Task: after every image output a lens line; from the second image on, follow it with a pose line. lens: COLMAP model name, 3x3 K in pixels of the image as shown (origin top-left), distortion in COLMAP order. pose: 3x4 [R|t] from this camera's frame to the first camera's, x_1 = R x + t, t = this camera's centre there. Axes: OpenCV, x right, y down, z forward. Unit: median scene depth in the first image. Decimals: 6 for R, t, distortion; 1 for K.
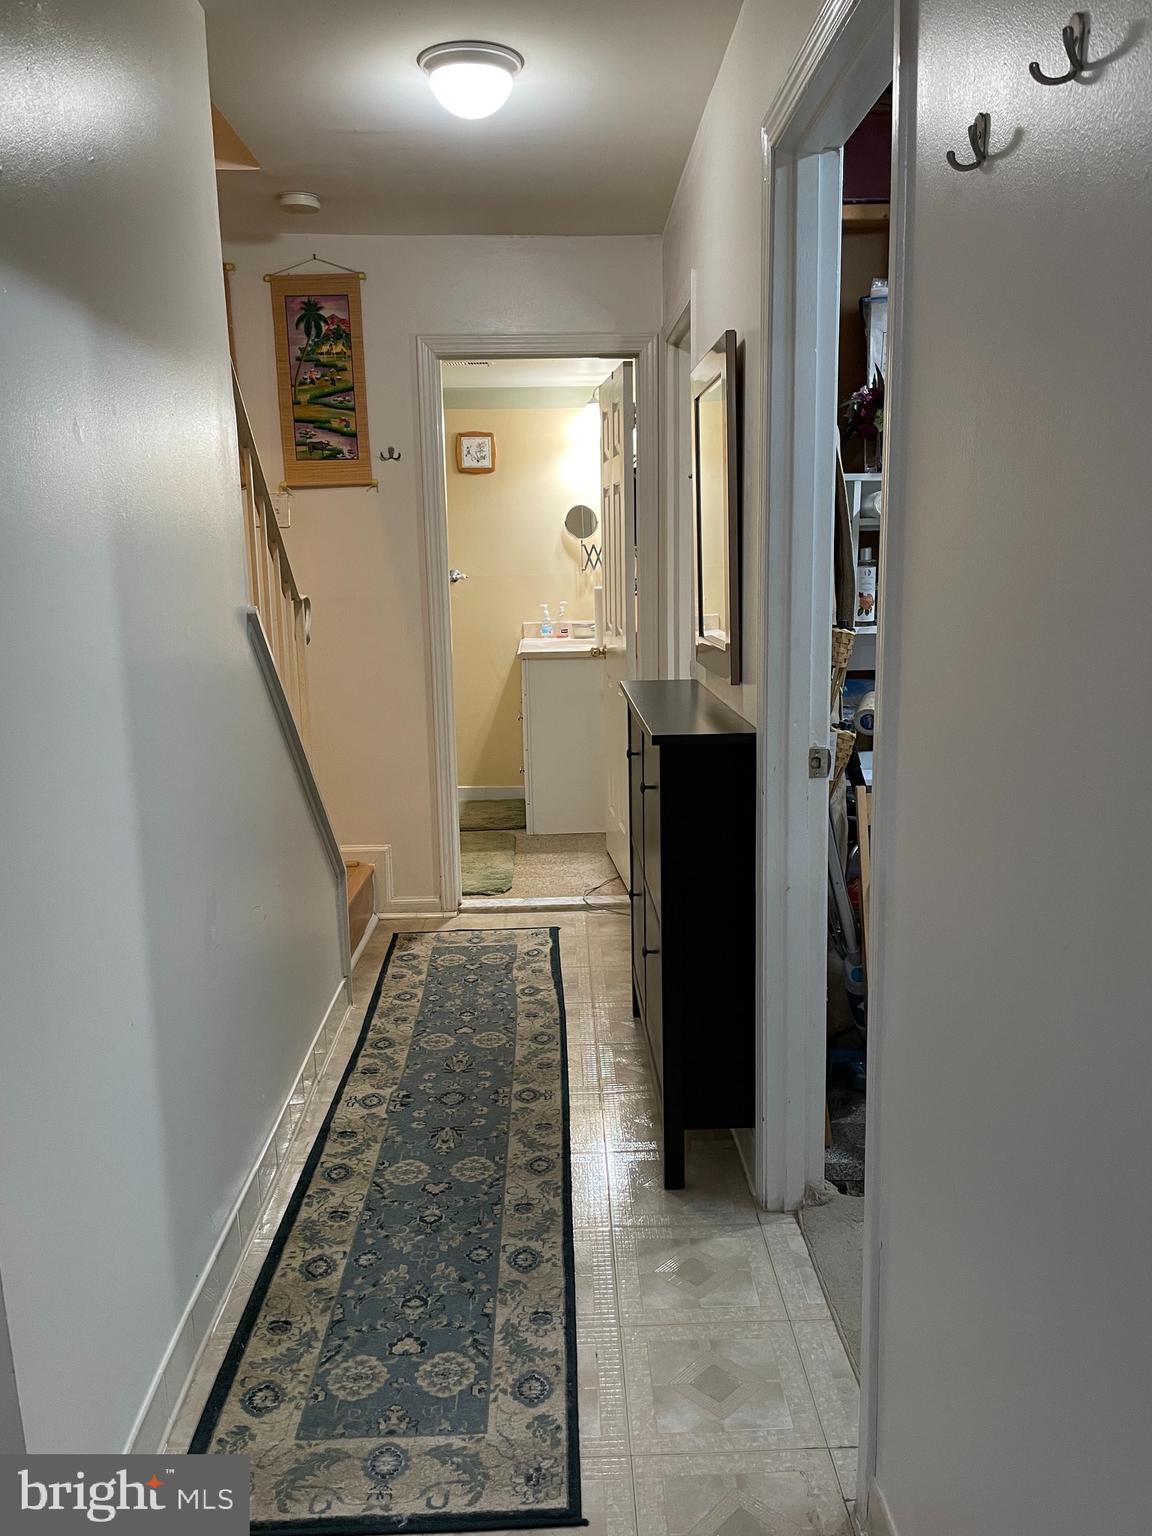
lens RADIAL K [[1159.6, 0, 582.3], [0, 1159.6, 771.9], [0, 0, 1]] dist [0.082525, -0.114584]
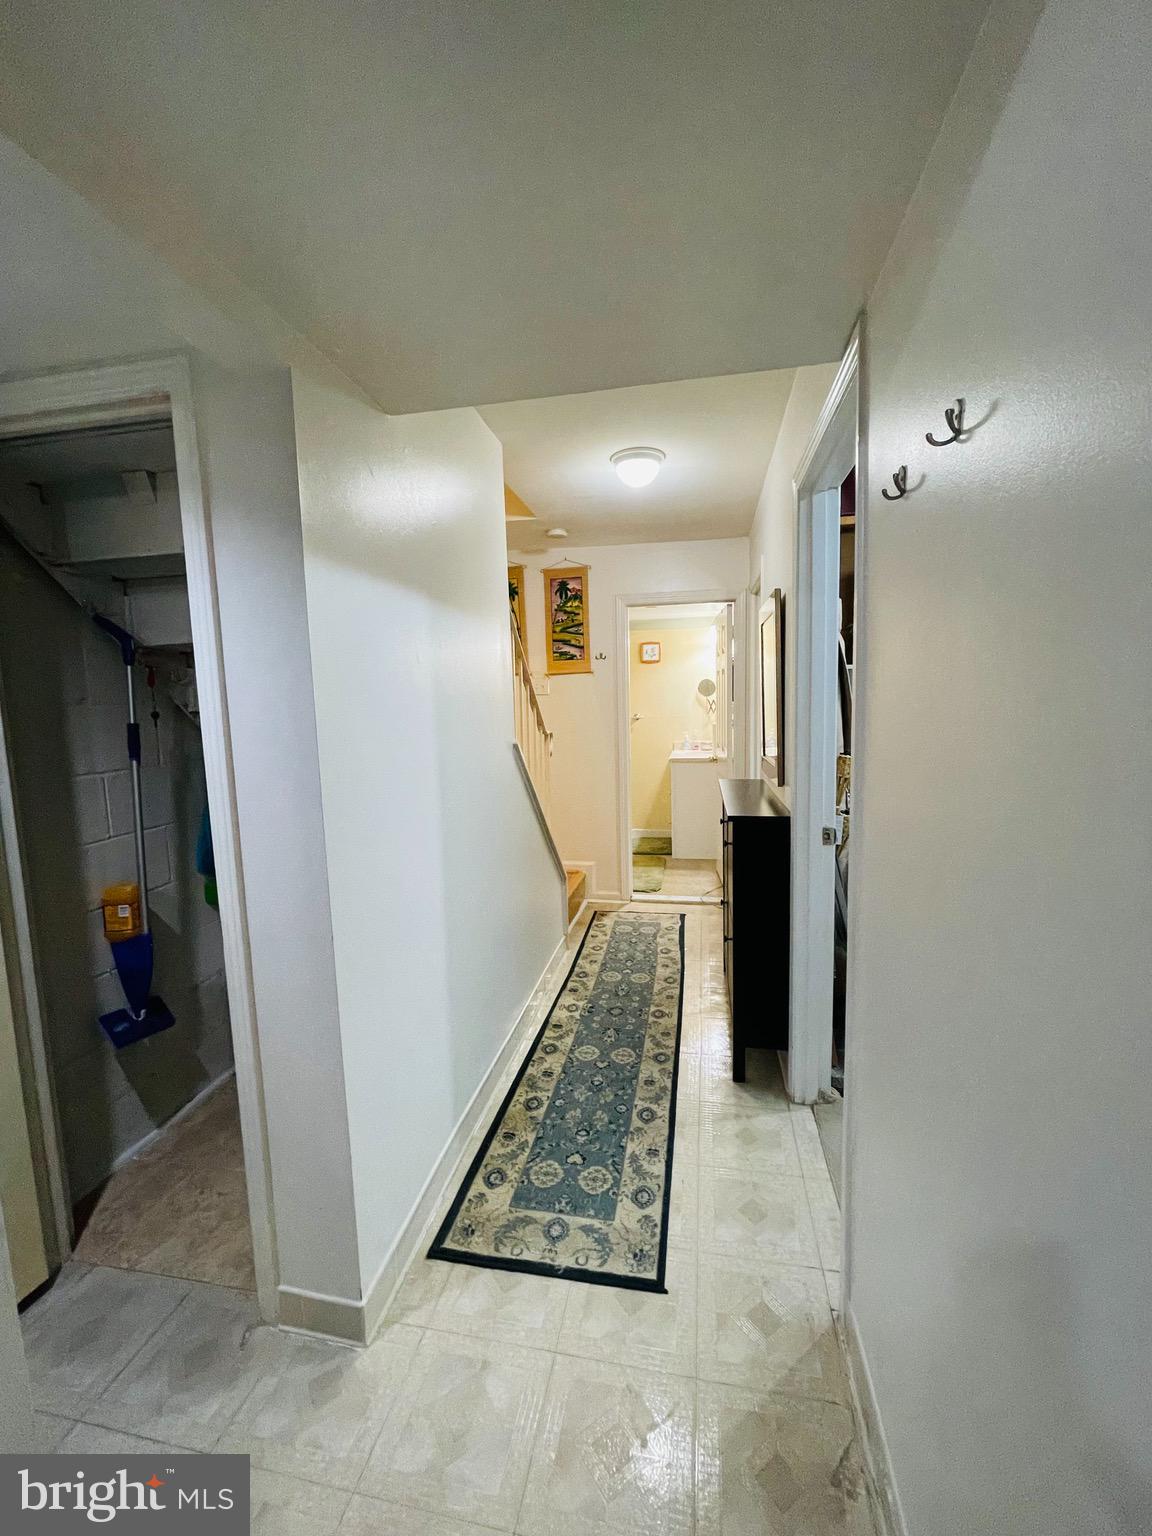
lens RADIAL K [[617.9, 0, 579.2], [0, 617.9, 770.2], [0, 0, 1]] dist [-0.012128, -0.000041]
pose [[0.975794, 0.016923, -0.218035, 0.037530], [-0.032622, 0.997110, -0.068605, -0.025710], [0.216244, 0.074057, 0.973527, 0.040822]]
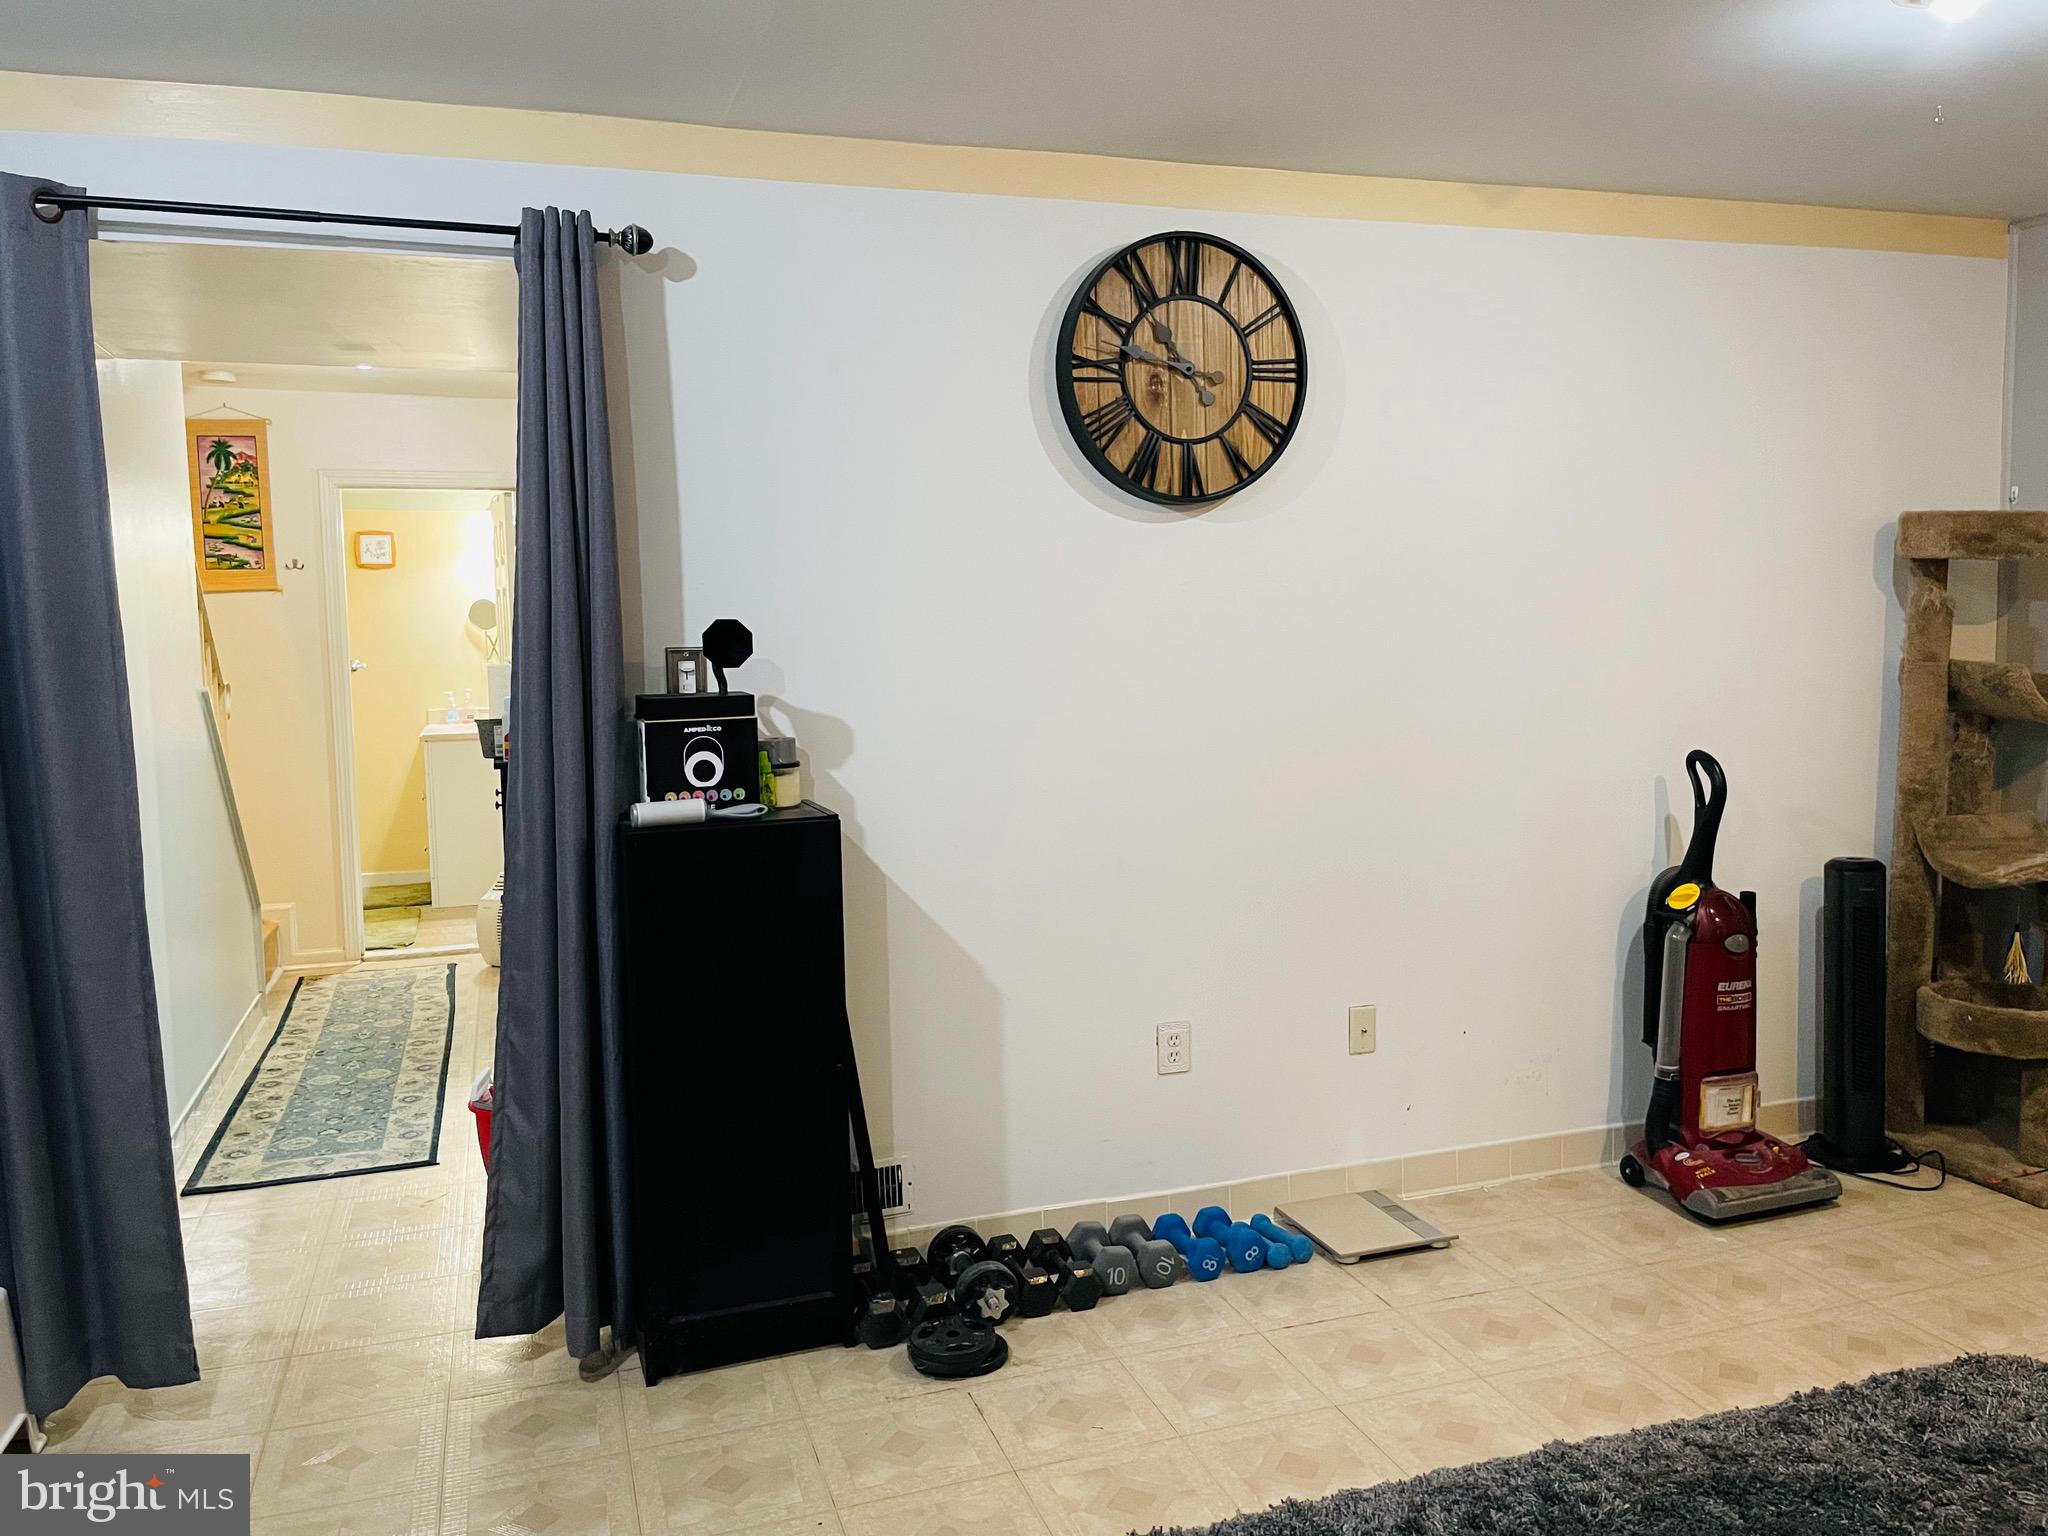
lens RADIAL K [[1546.2, 0, 1029.3], [0, 1546.2, 742.6], [0, 0, 1]] dist [0.082525, -0.114584]
pose [[0.955228, -0.024440, 0.294860, 0.115441], [0.058242, 0.992616, -0.106404, 0.183888], [-0.290082, 0.118813, 0.949598, -1.084848]]
